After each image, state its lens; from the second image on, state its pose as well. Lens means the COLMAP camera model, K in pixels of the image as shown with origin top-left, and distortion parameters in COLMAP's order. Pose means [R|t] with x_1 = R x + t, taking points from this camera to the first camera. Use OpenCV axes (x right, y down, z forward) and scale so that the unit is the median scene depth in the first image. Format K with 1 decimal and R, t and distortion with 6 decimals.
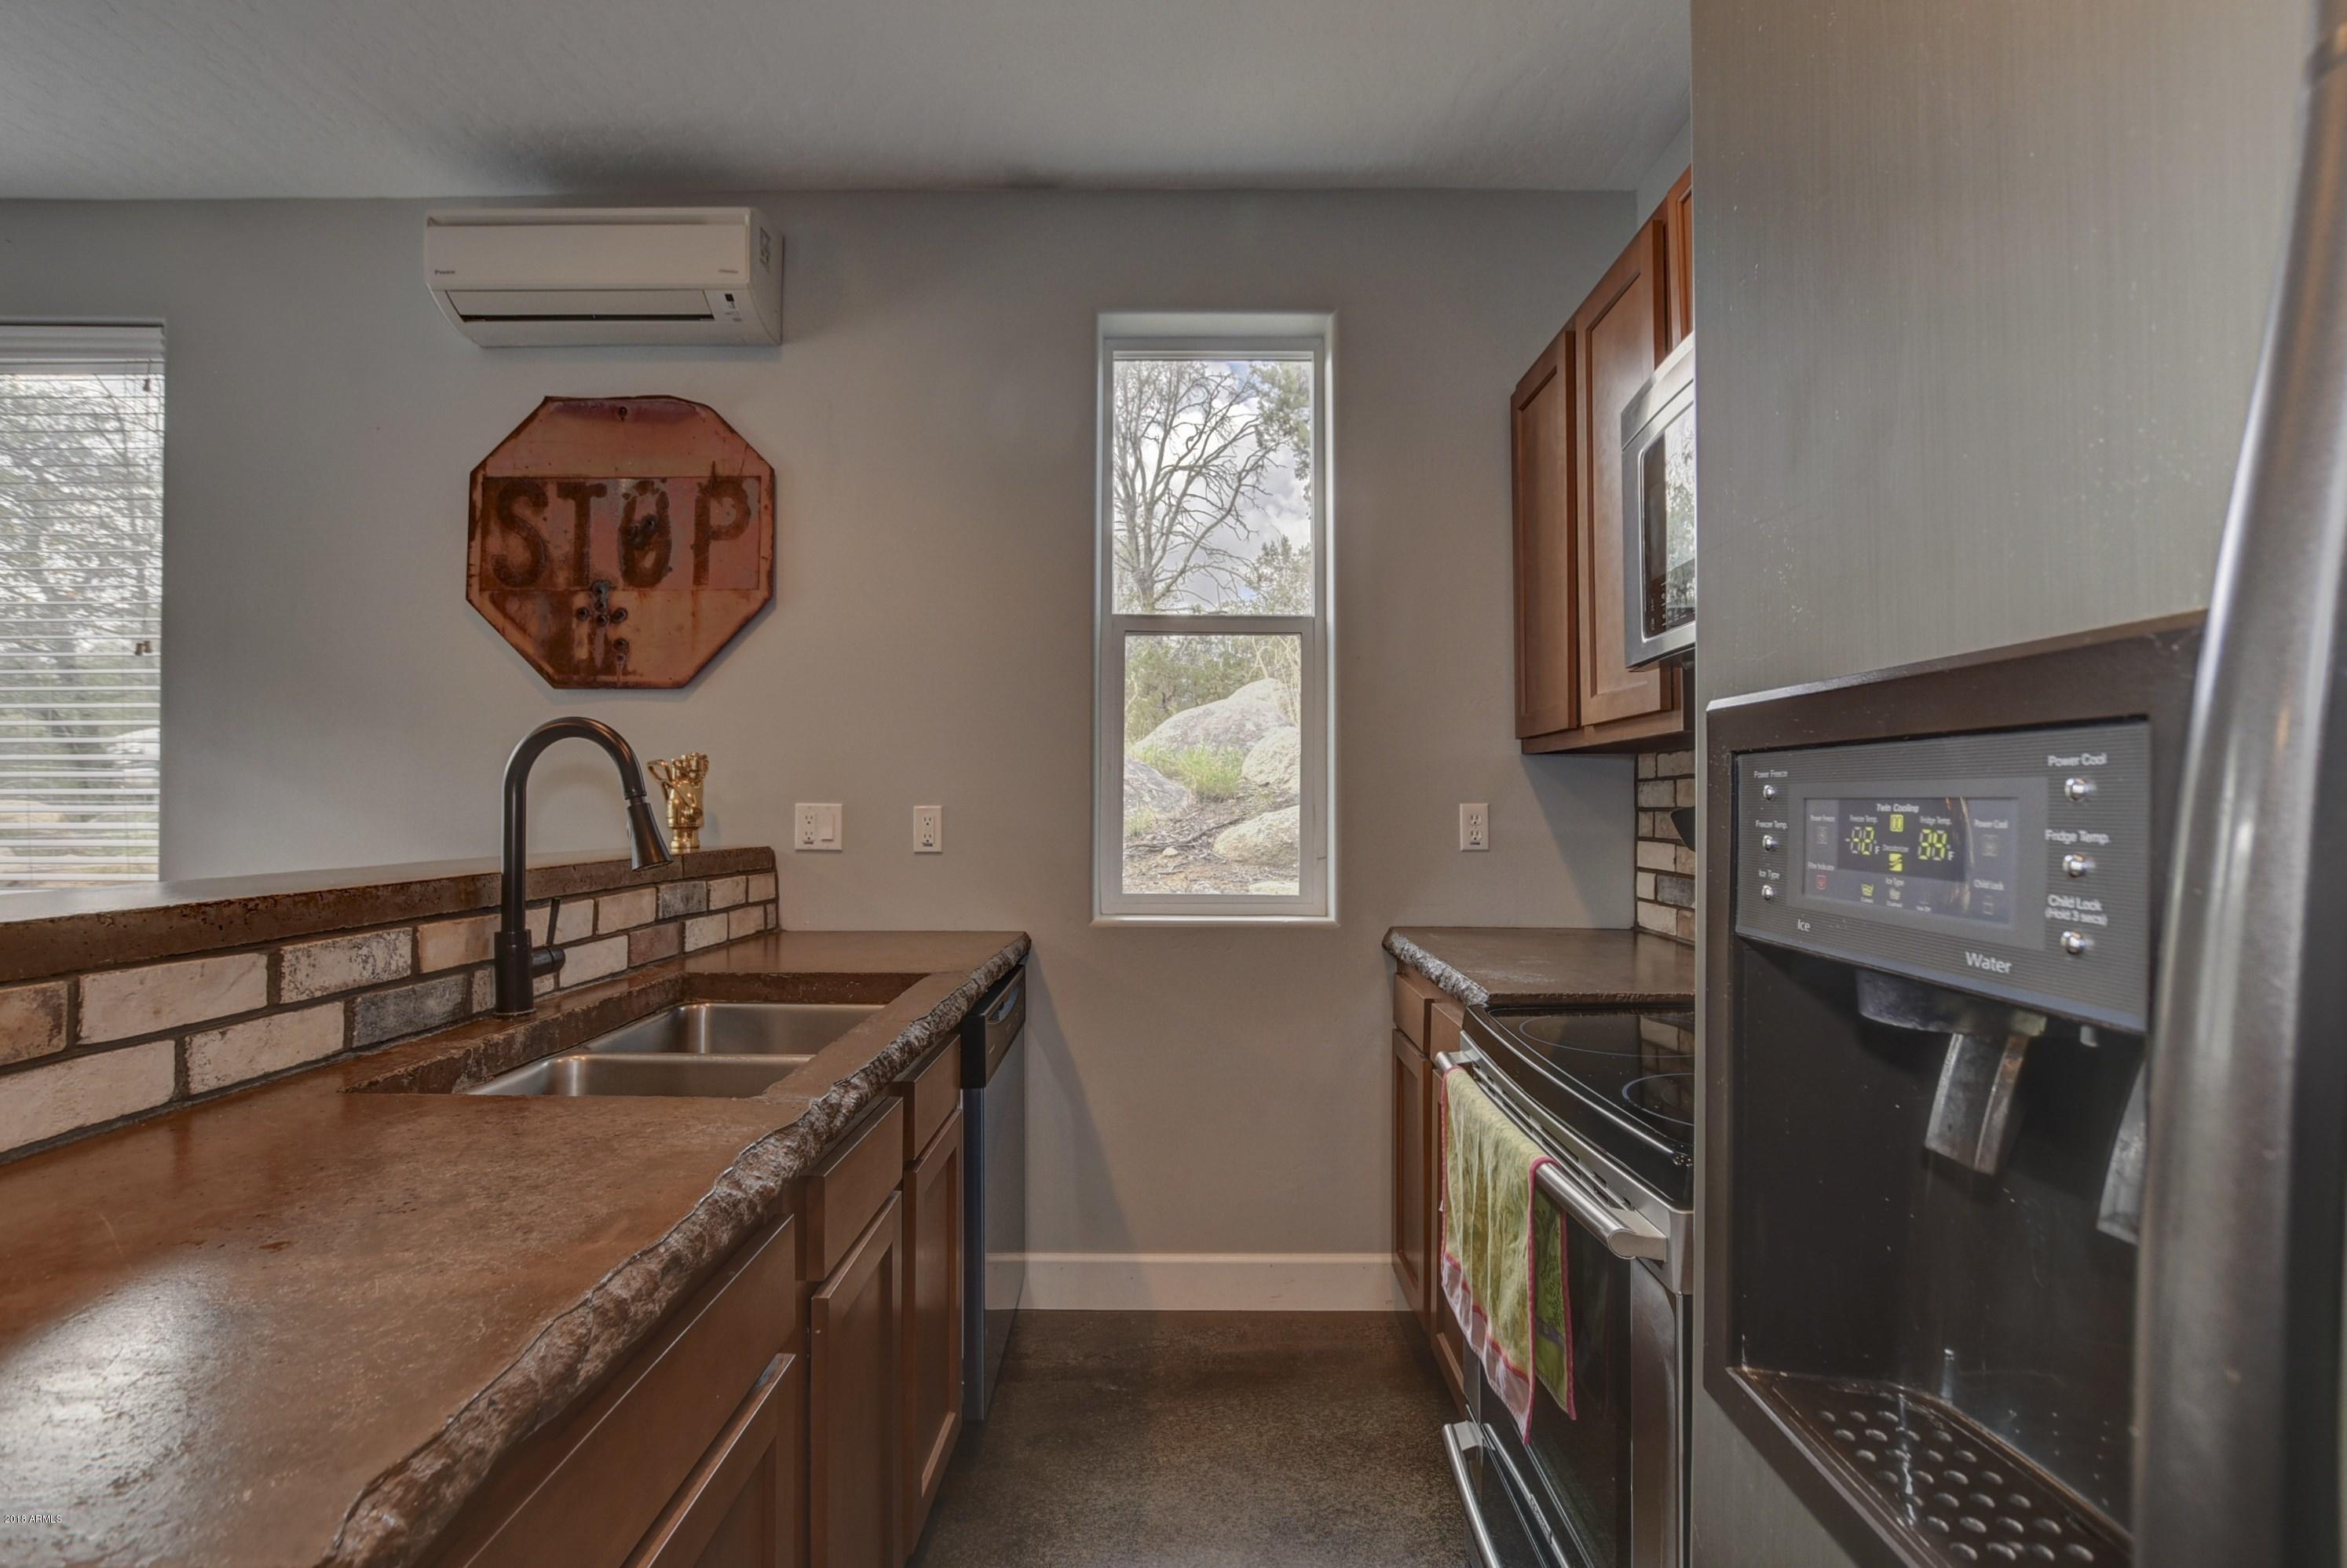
lens RADIAL K [[1062.7, 0, 1173.5], [0, 1062.7, 784.0], [0, 0, 1]] dist [-0.028933, 0.010881]
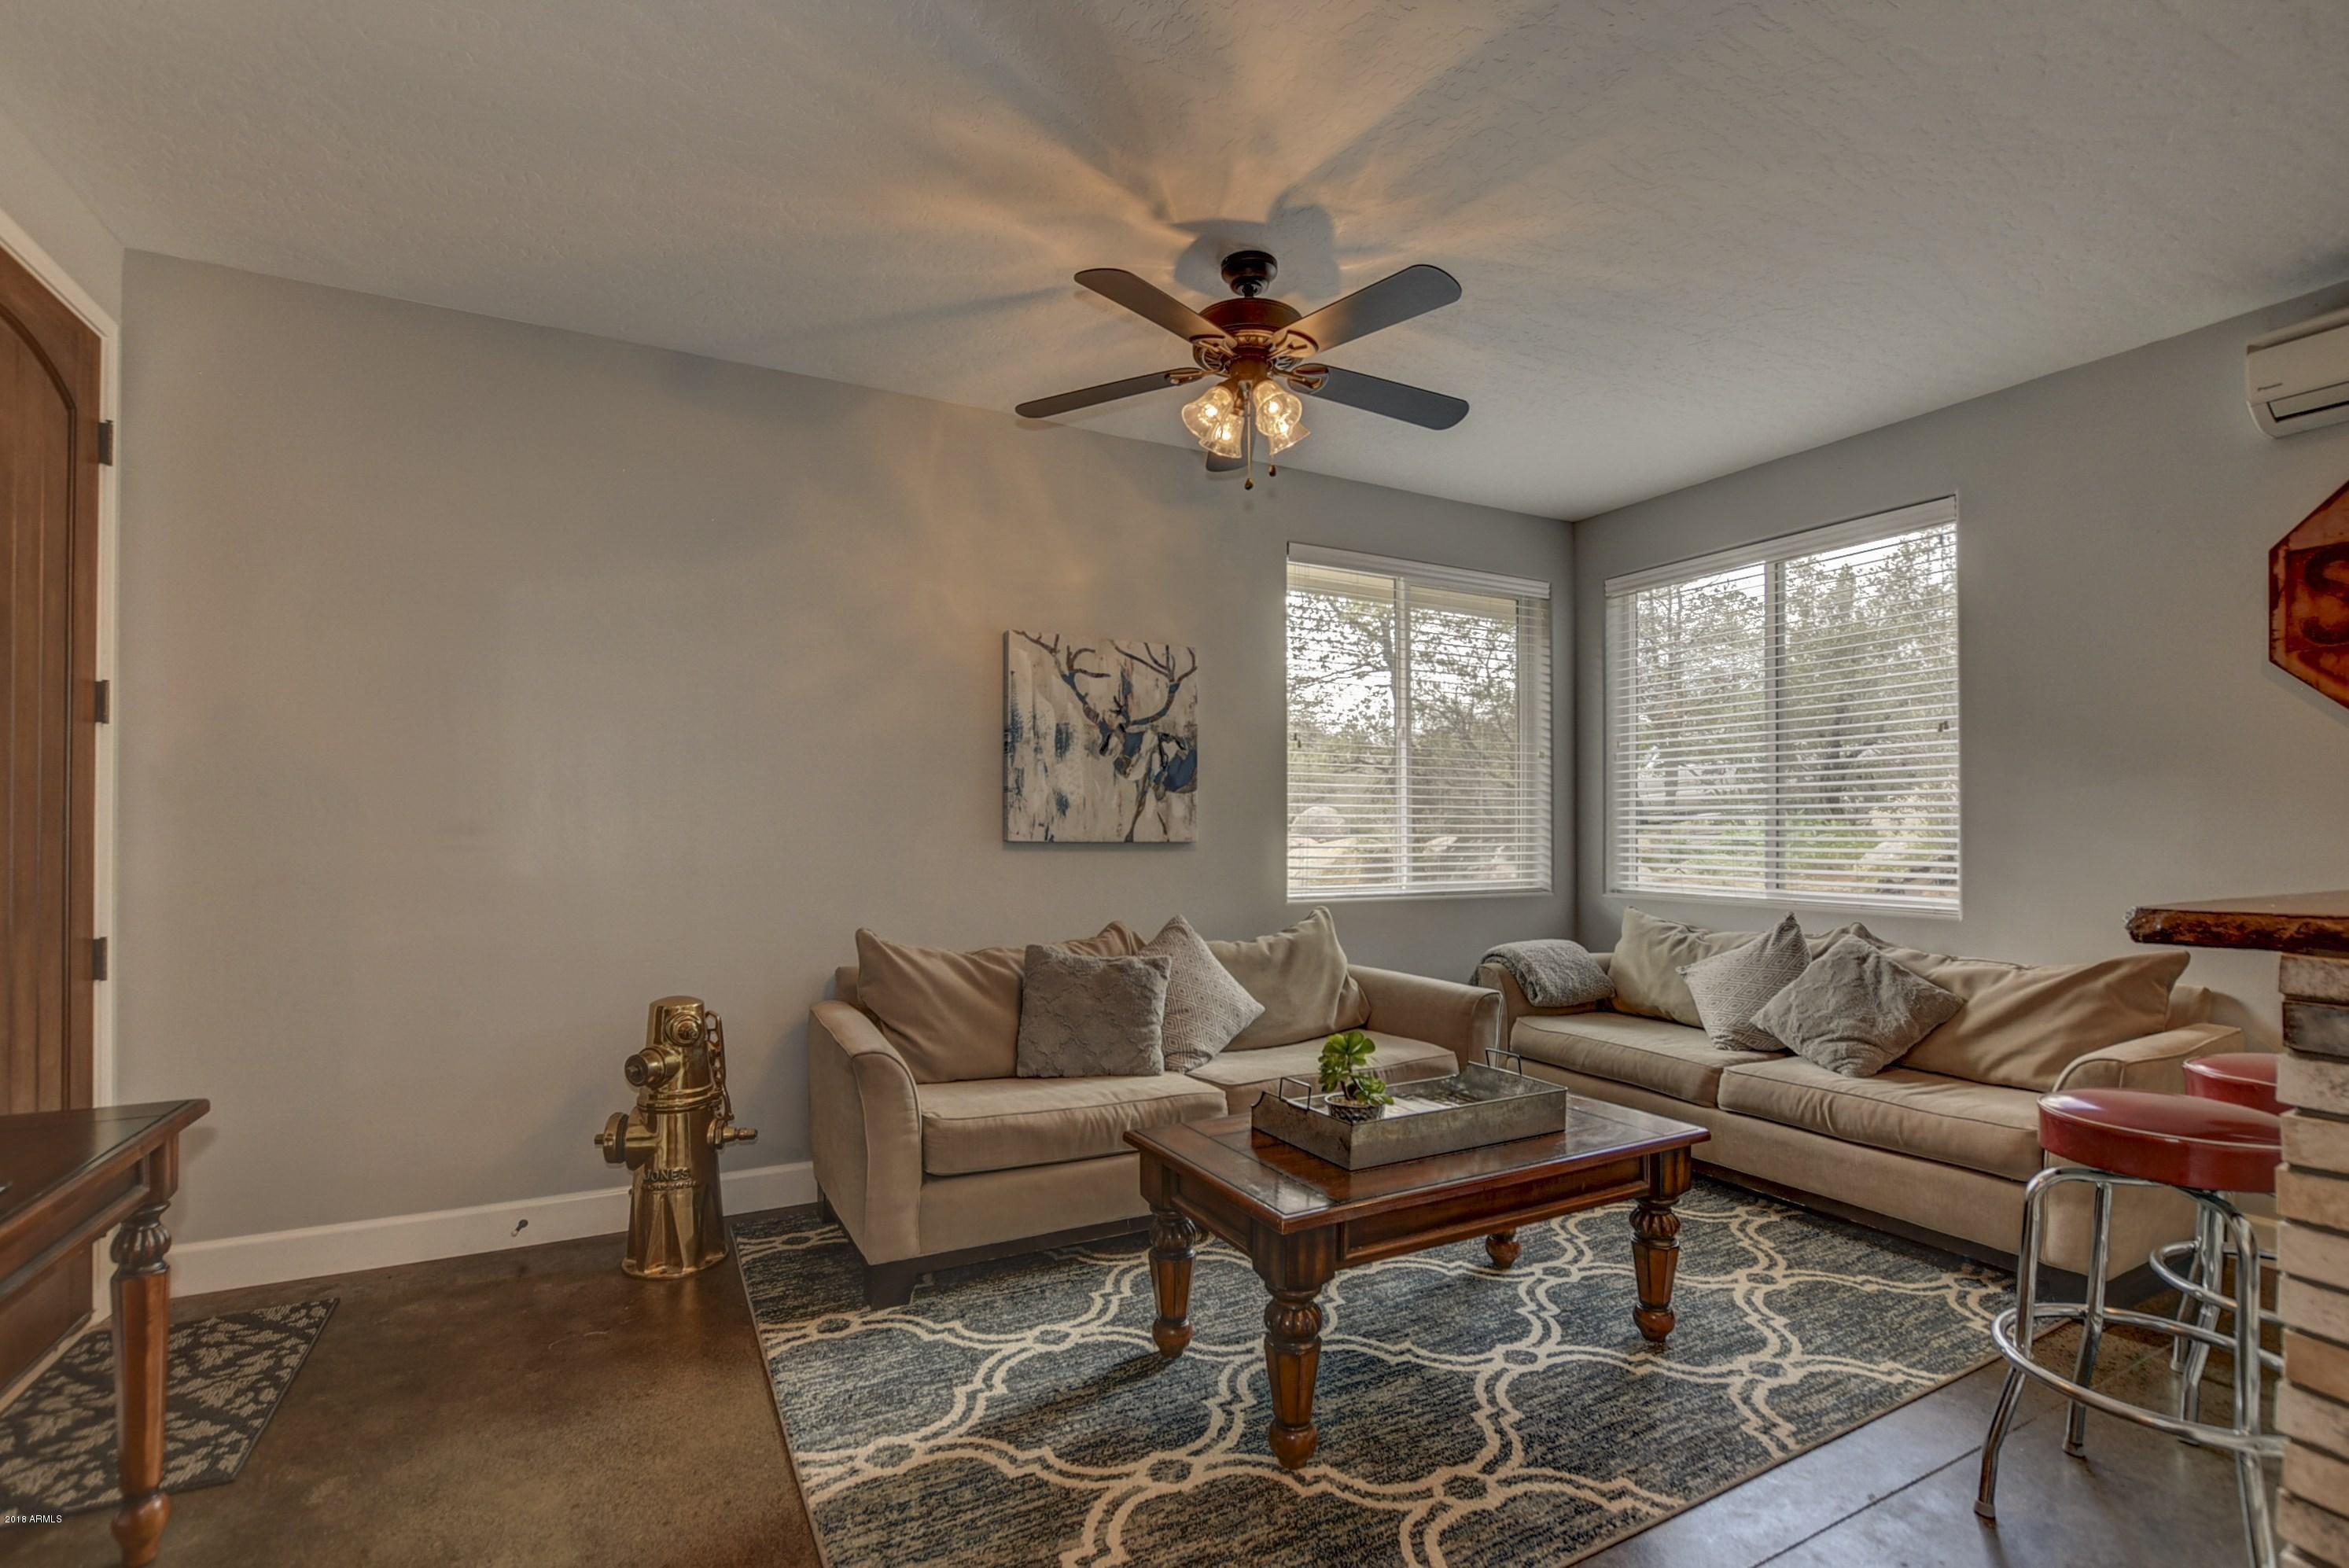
lens RADIAL K [[1049.3, 0, 1176.2], [0, 1049.3, 817.6], [0, 0, 1]] dist [0.000709, 0.000199]
pose [[0.476327, -0.010603, -0.879204, -0.231633], [0.007246, 0.999941, -0.008134, -0.002918], [0.879238, -0.002497, 0.476376, -0.604540]]
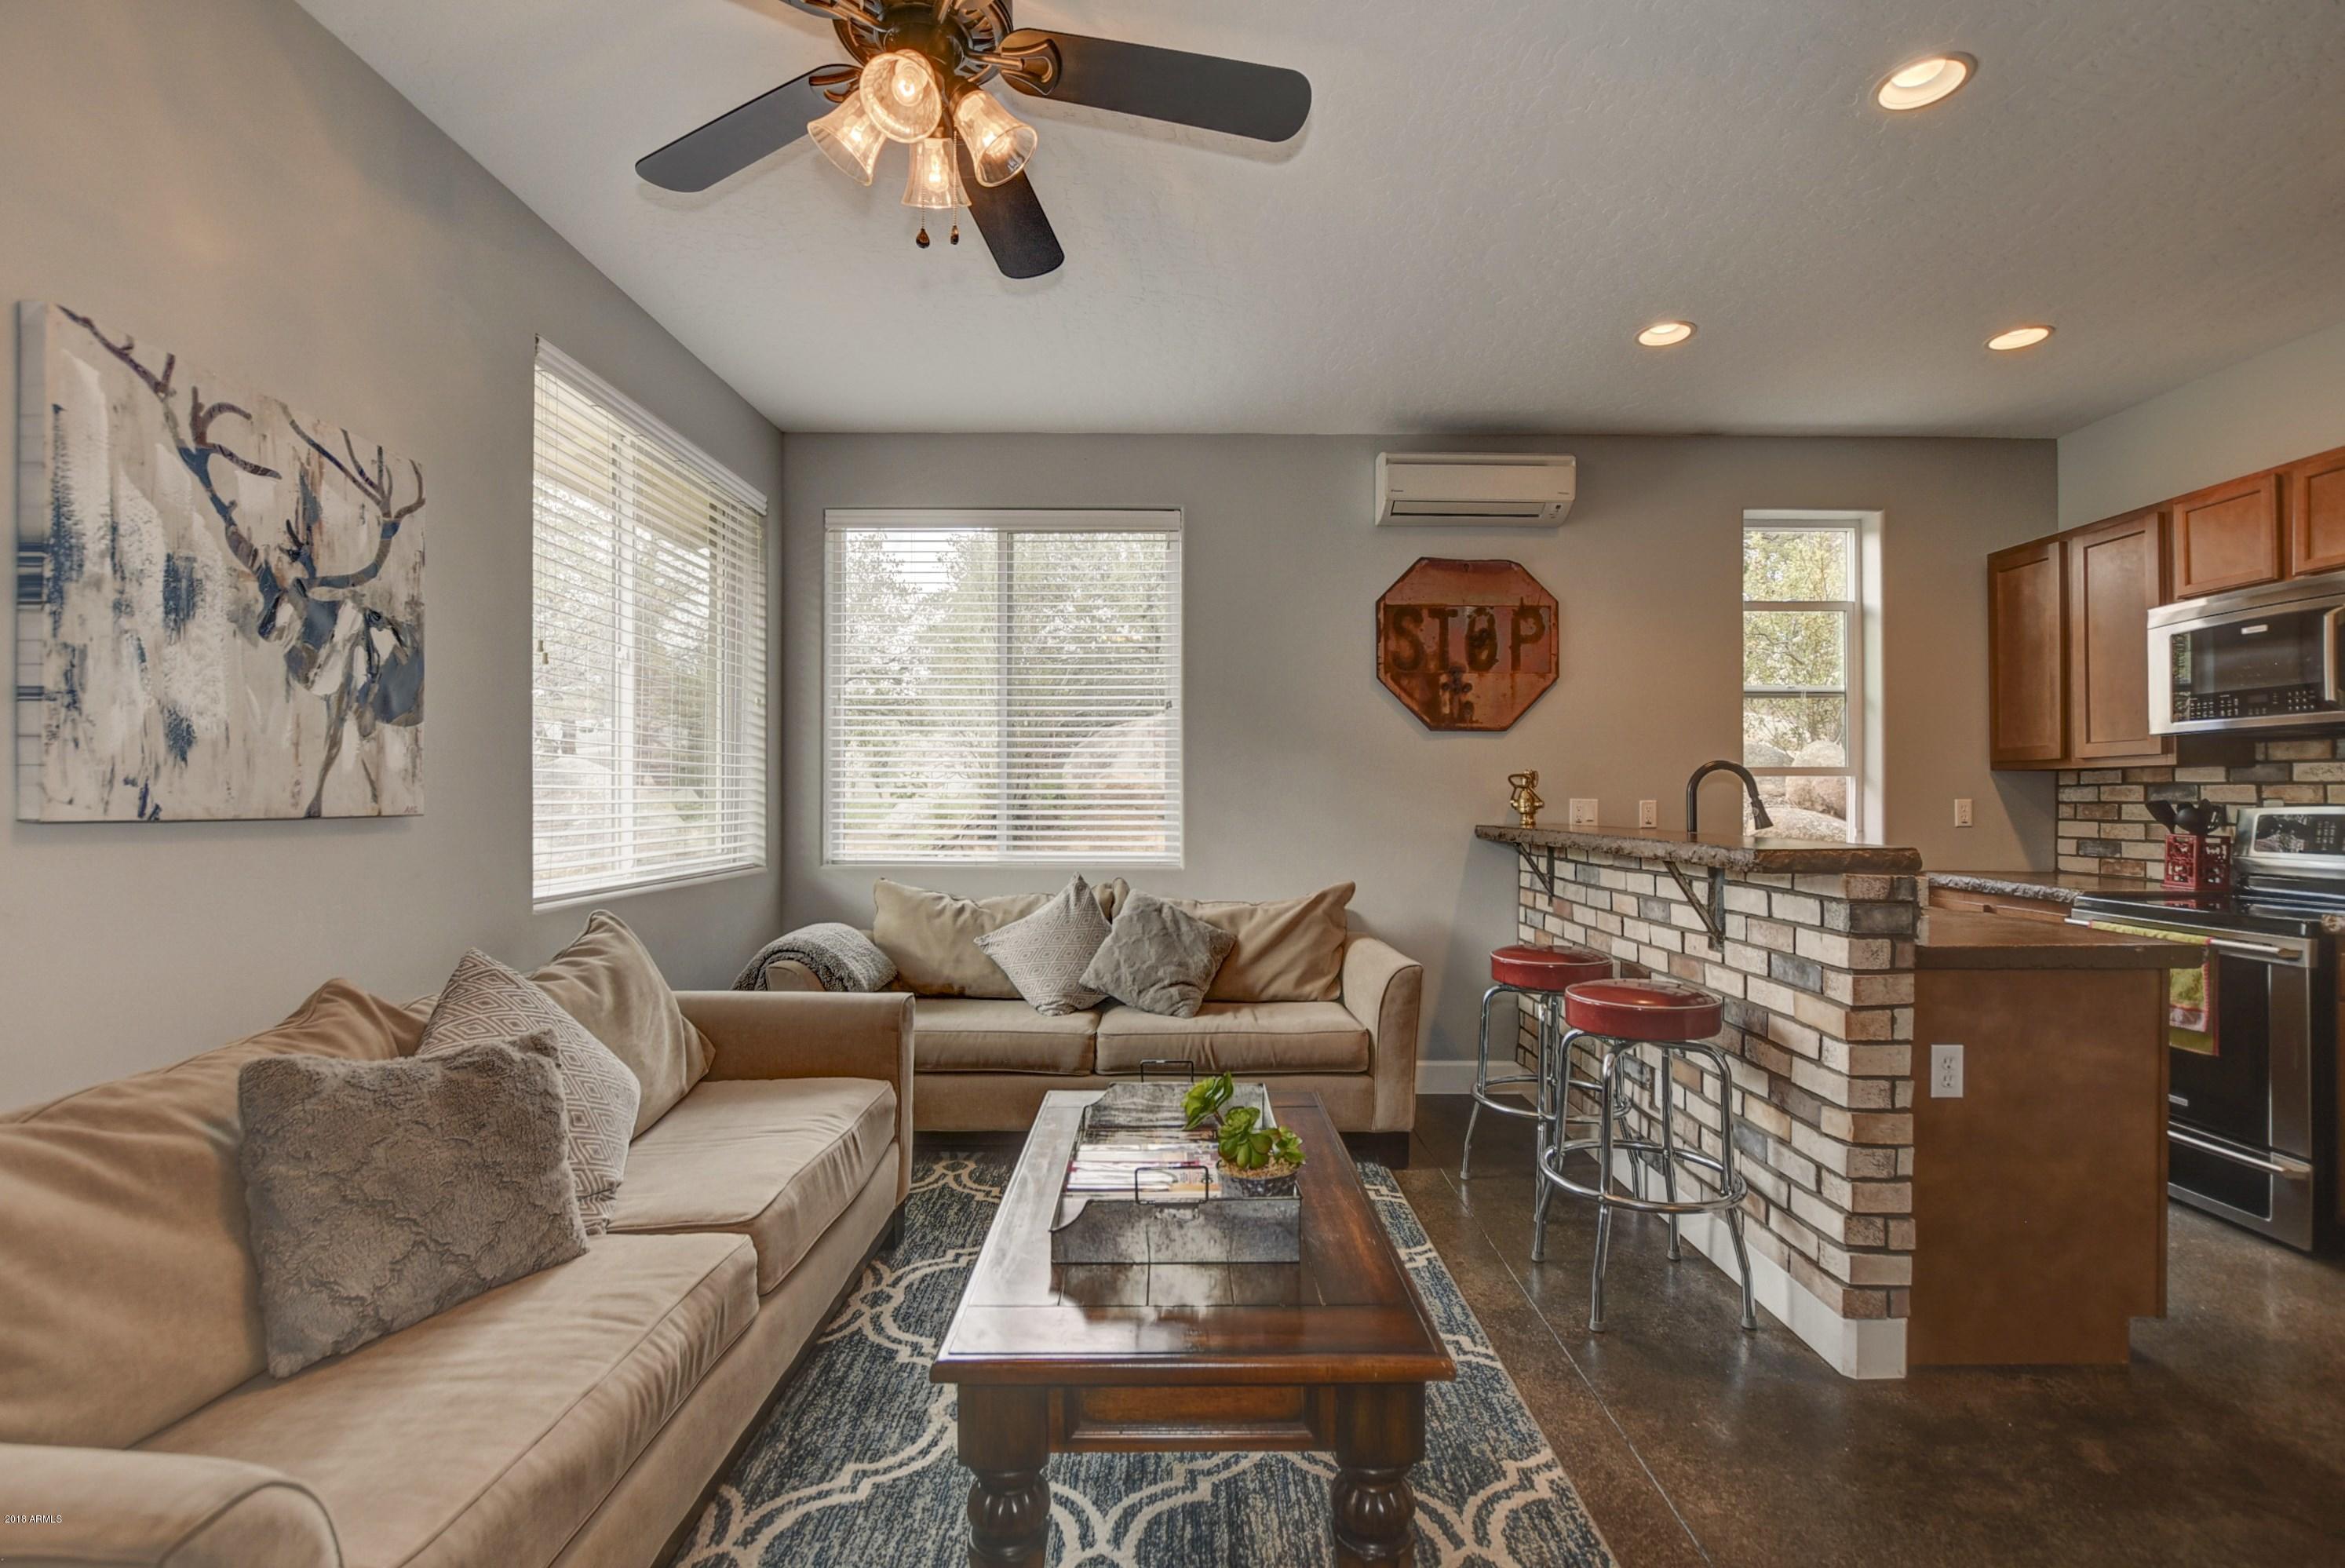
lens RADIAL K [[1061.8, 0, 1172.5], [0, 1061.8, 784.0], [0, 0, 1]] dist [-0.028933, 0.010881]
pose [[0.999991, 0.000745, -0.004121, -0.989912], [-0.000745, 1.000000, 0.000150, -0.005389], [0.004121, -0.000147, 0.999991, -0.699063]]
